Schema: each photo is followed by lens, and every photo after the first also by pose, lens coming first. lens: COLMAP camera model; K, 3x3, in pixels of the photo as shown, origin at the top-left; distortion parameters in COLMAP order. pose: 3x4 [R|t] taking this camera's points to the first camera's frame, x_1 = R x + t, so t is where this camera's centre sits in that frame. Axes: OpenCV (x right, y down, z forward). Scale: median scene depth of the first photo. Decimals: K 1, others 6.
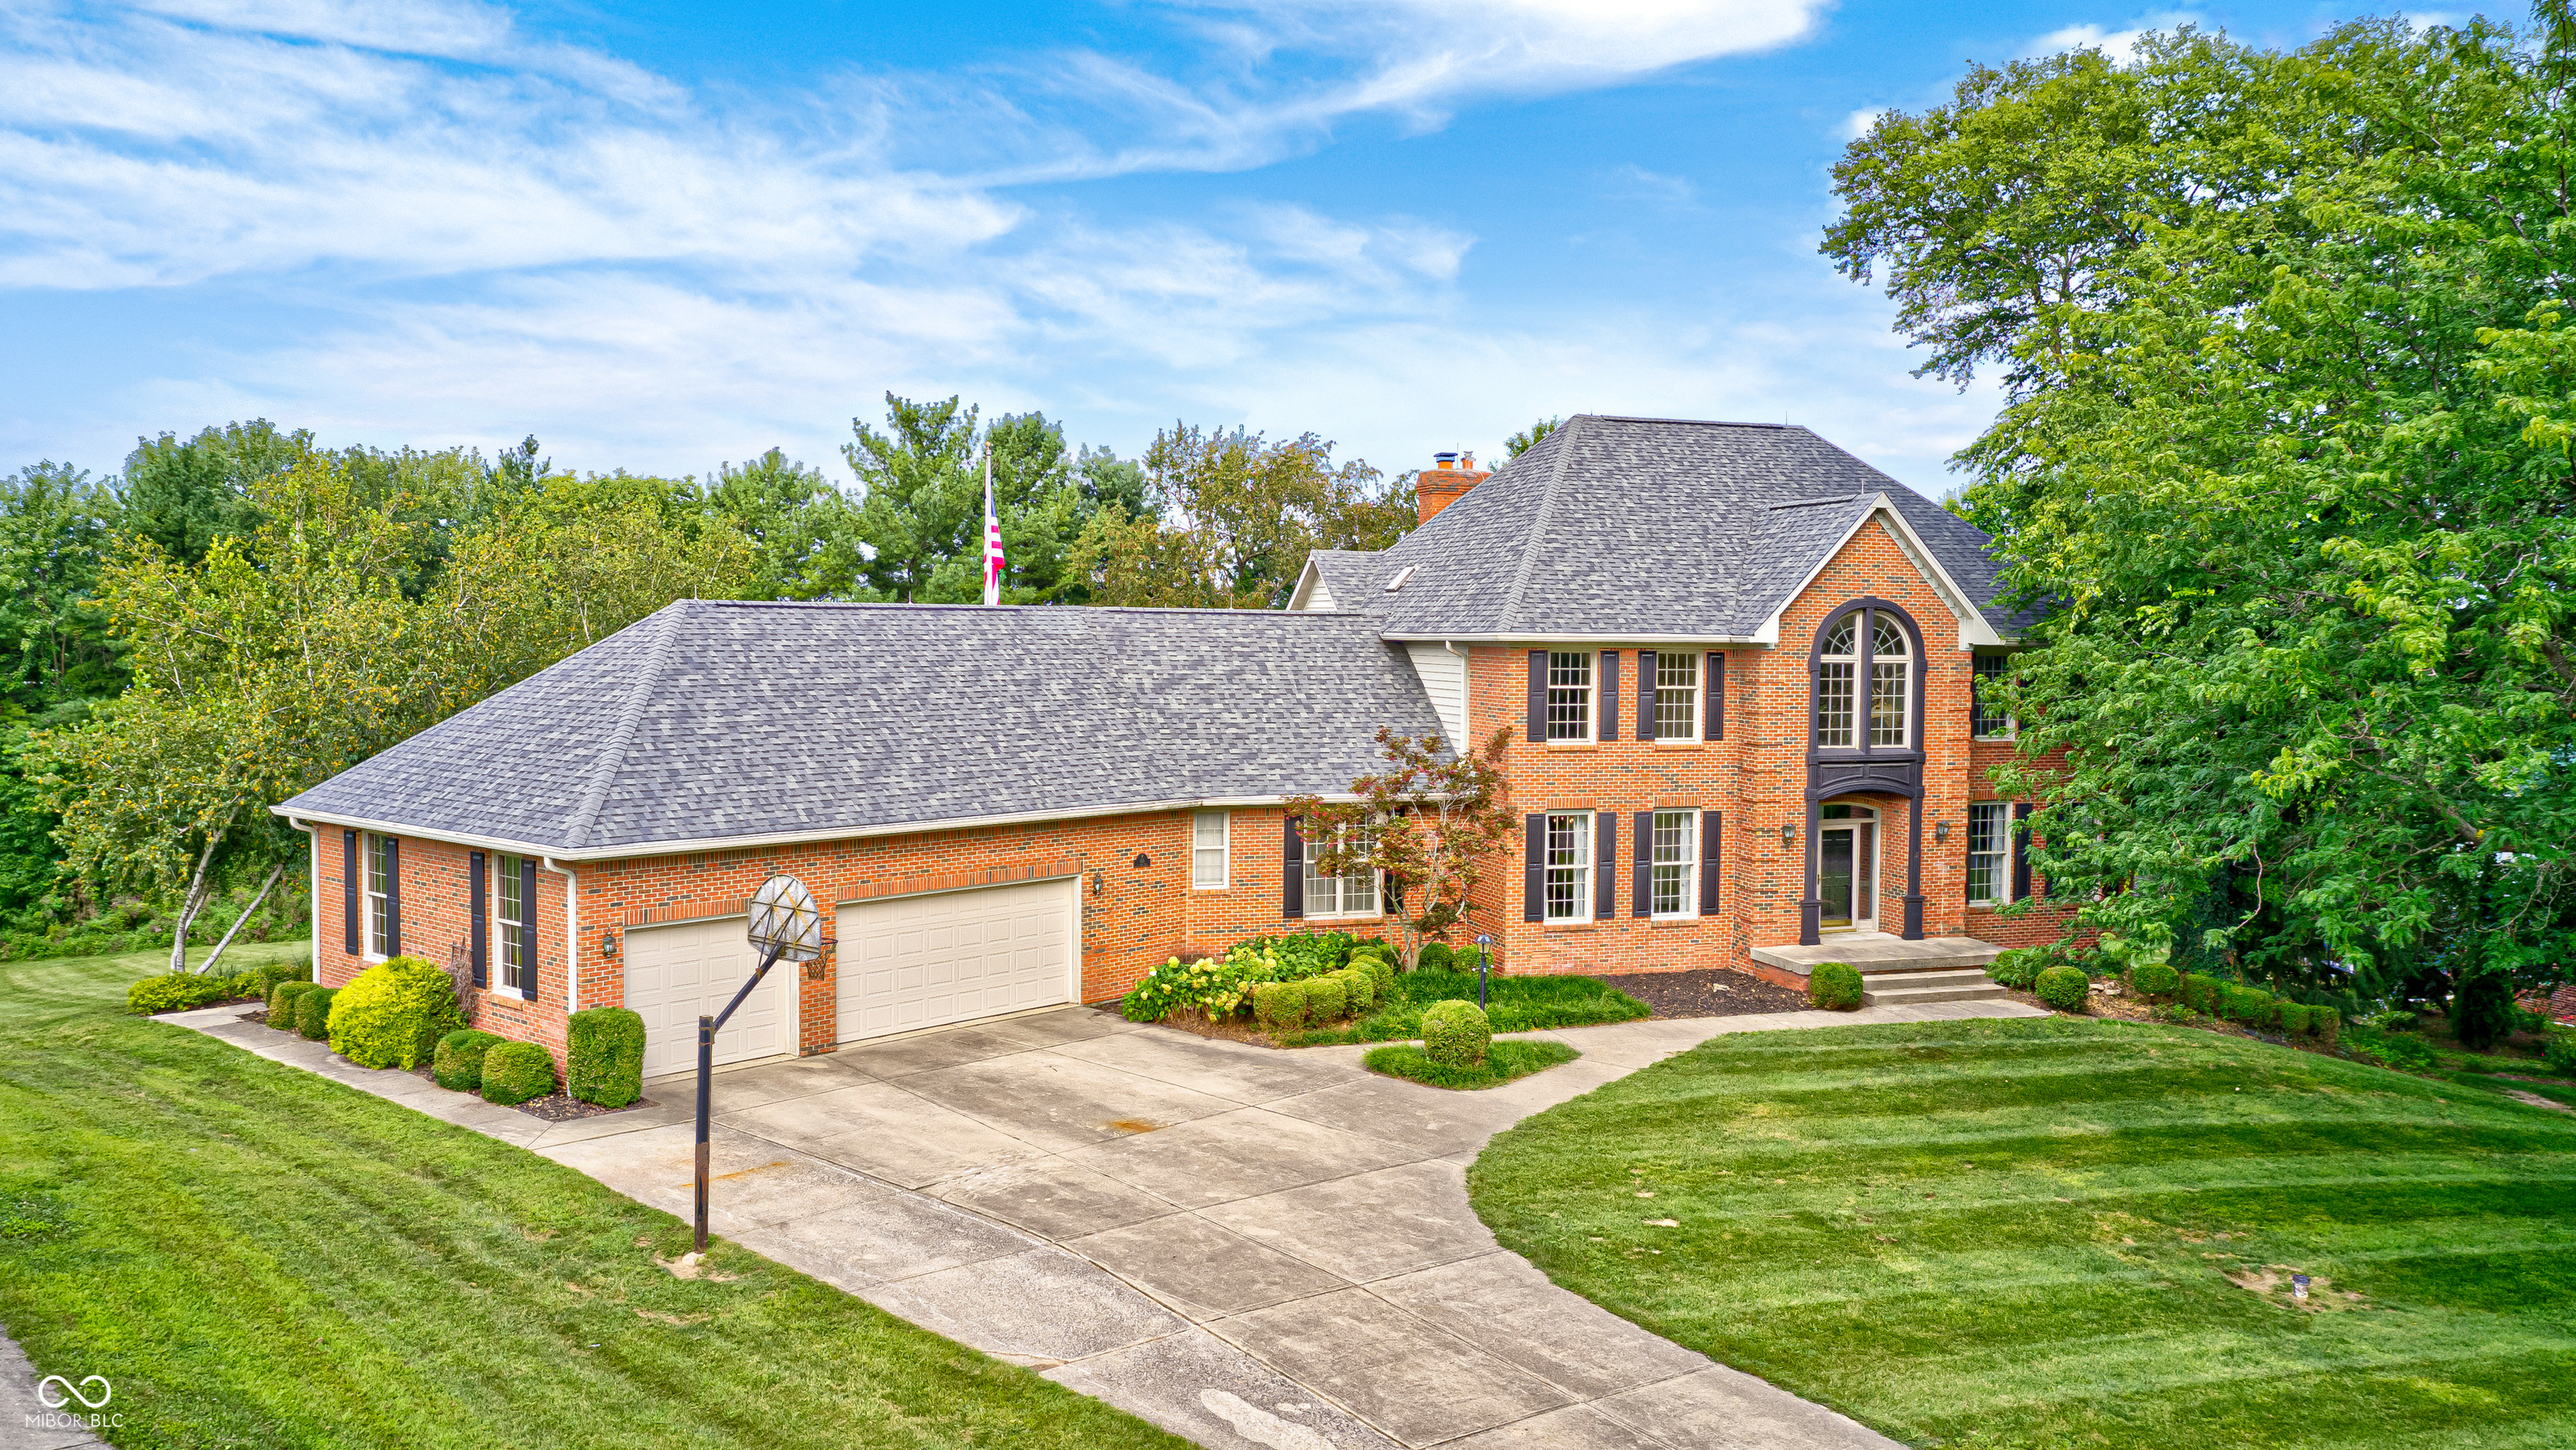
lens RADIAL K [[2109.2, 0, 1221.2], [0, 2109.2, 723.0], [0, 0, 1]] dist [-0.012448, -0.007366]
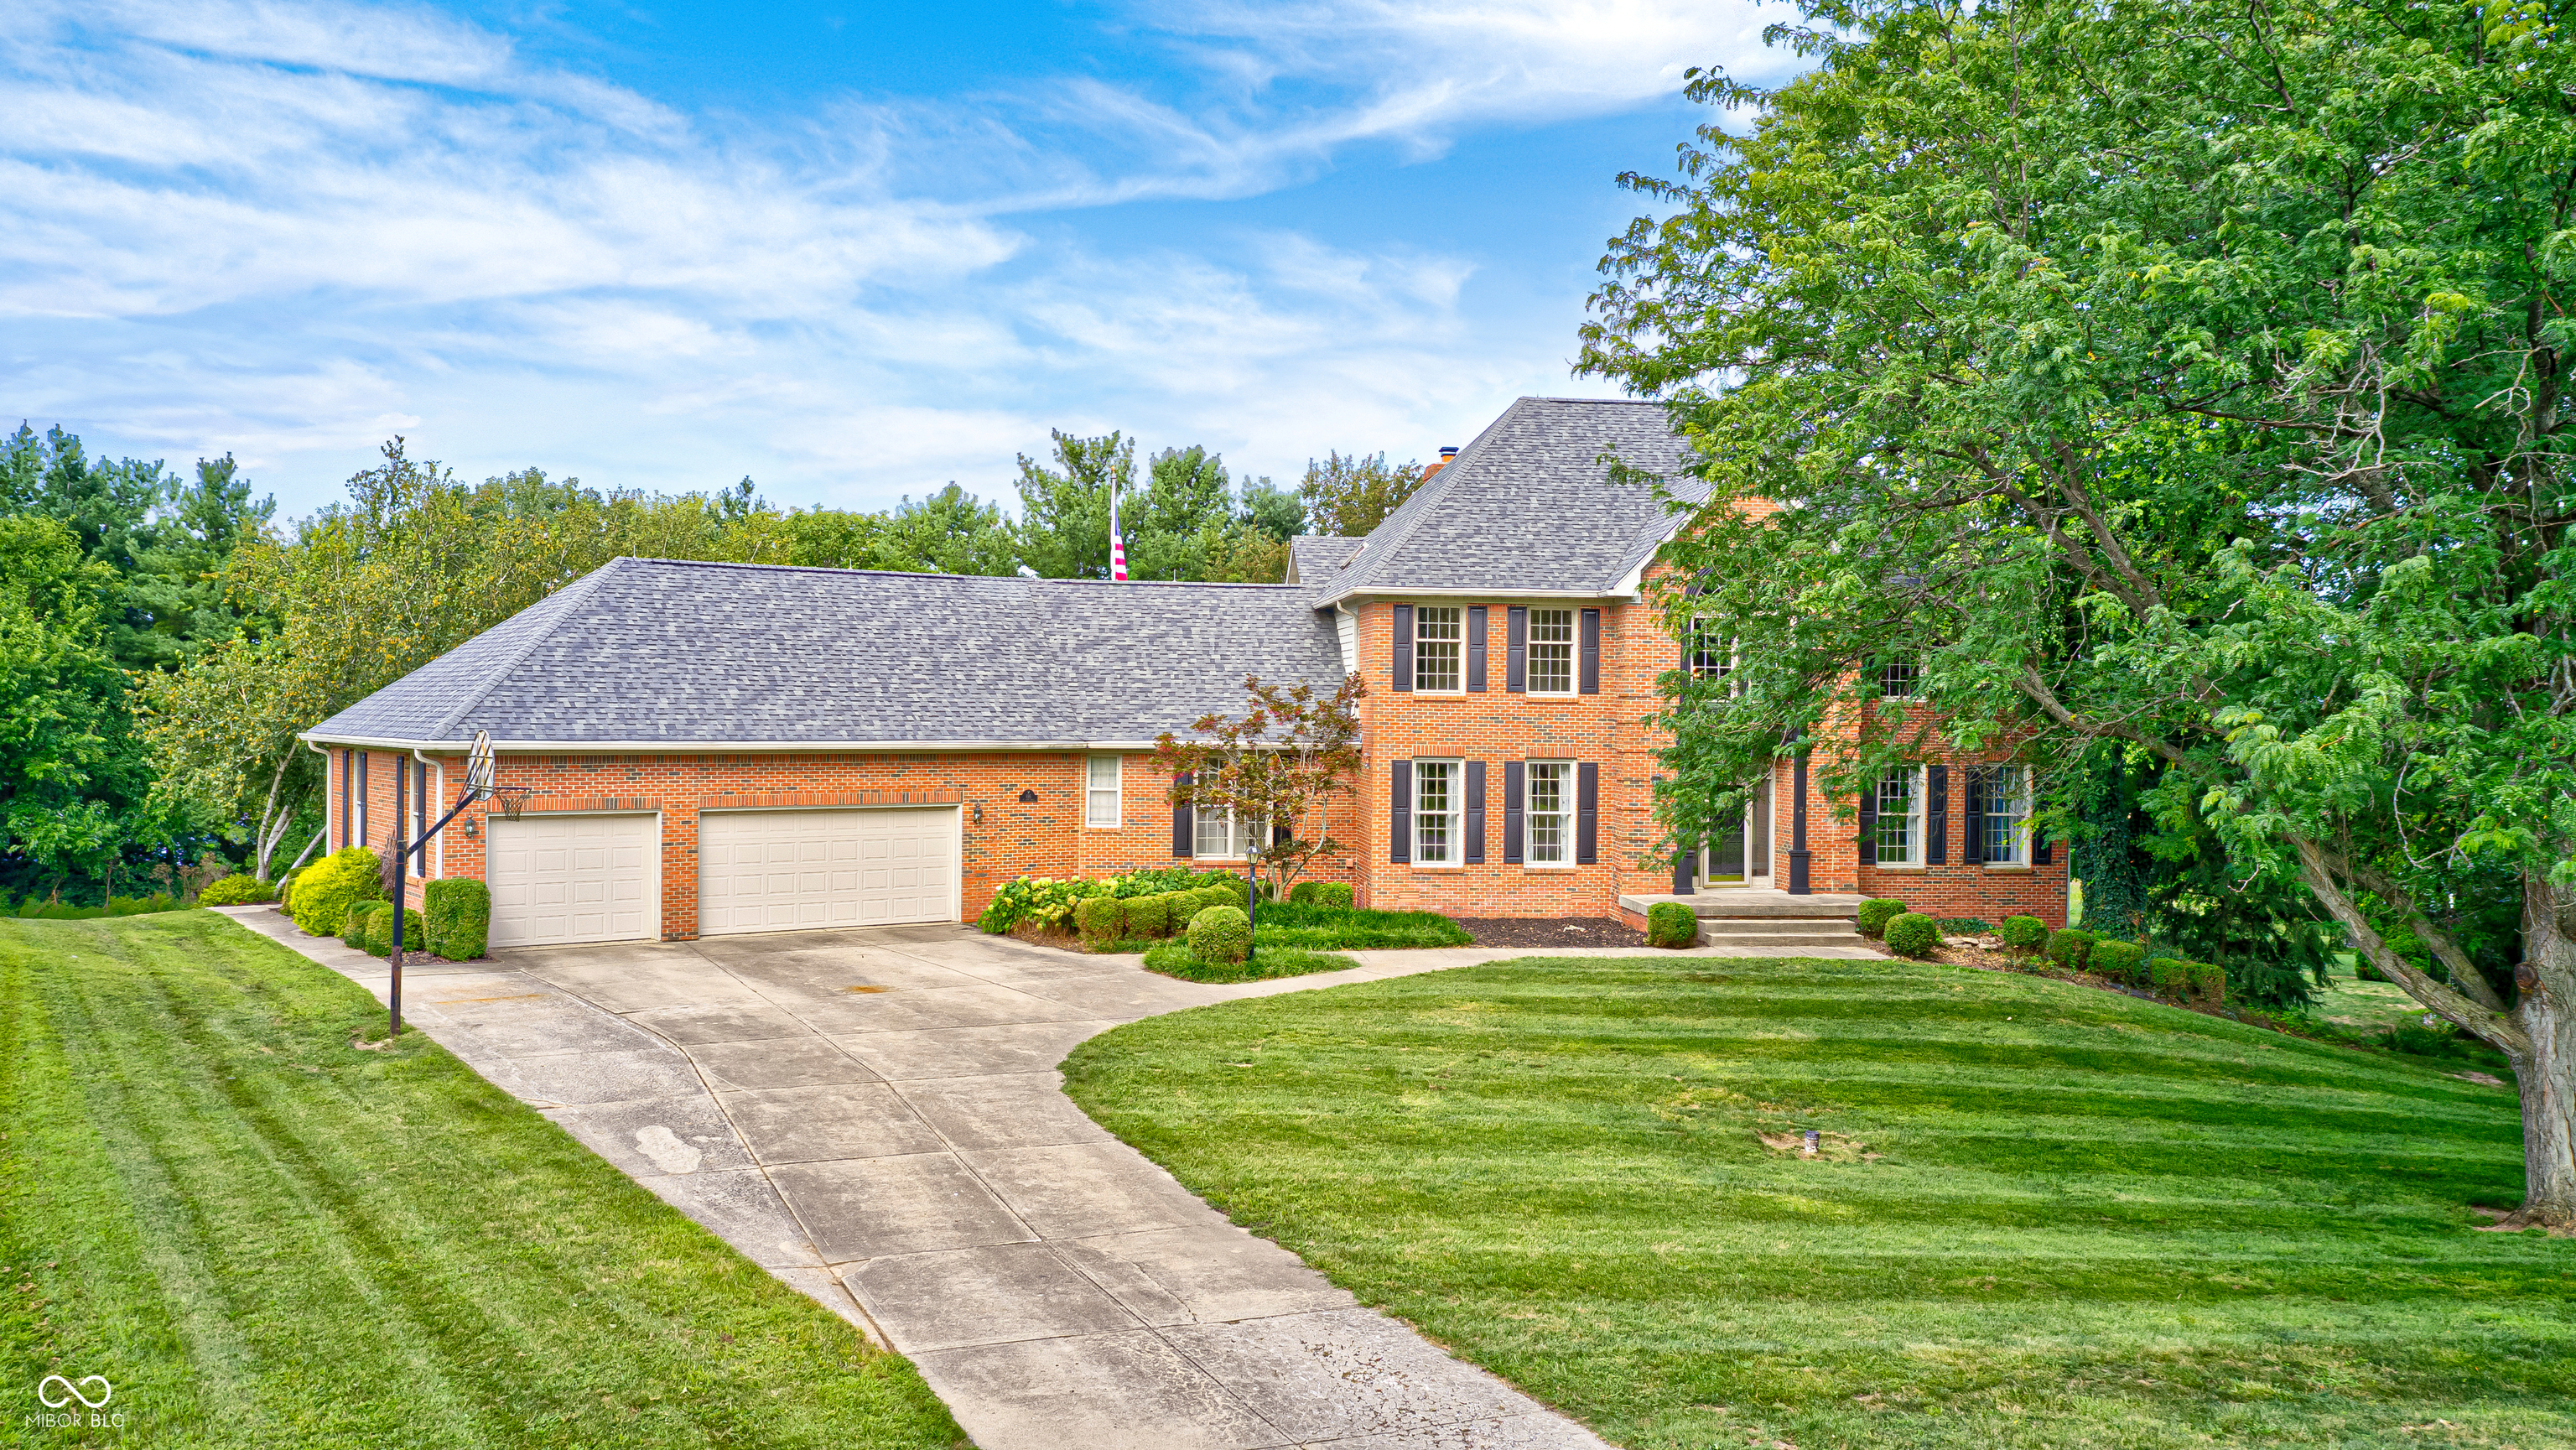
lens RADIAL K [[2109.2, 0, 1221.2], [0, 2109.2, 723.0], [0, 0, 1]] dist [-0.012448, -0.007366]
pose [[0.975488, 0.002962, -0.220031, 0.289564], [-0.013217, 0.998893, -0.045152, 0.072529], [0.219654, 0.046954, 0.974447, -0.045516]]
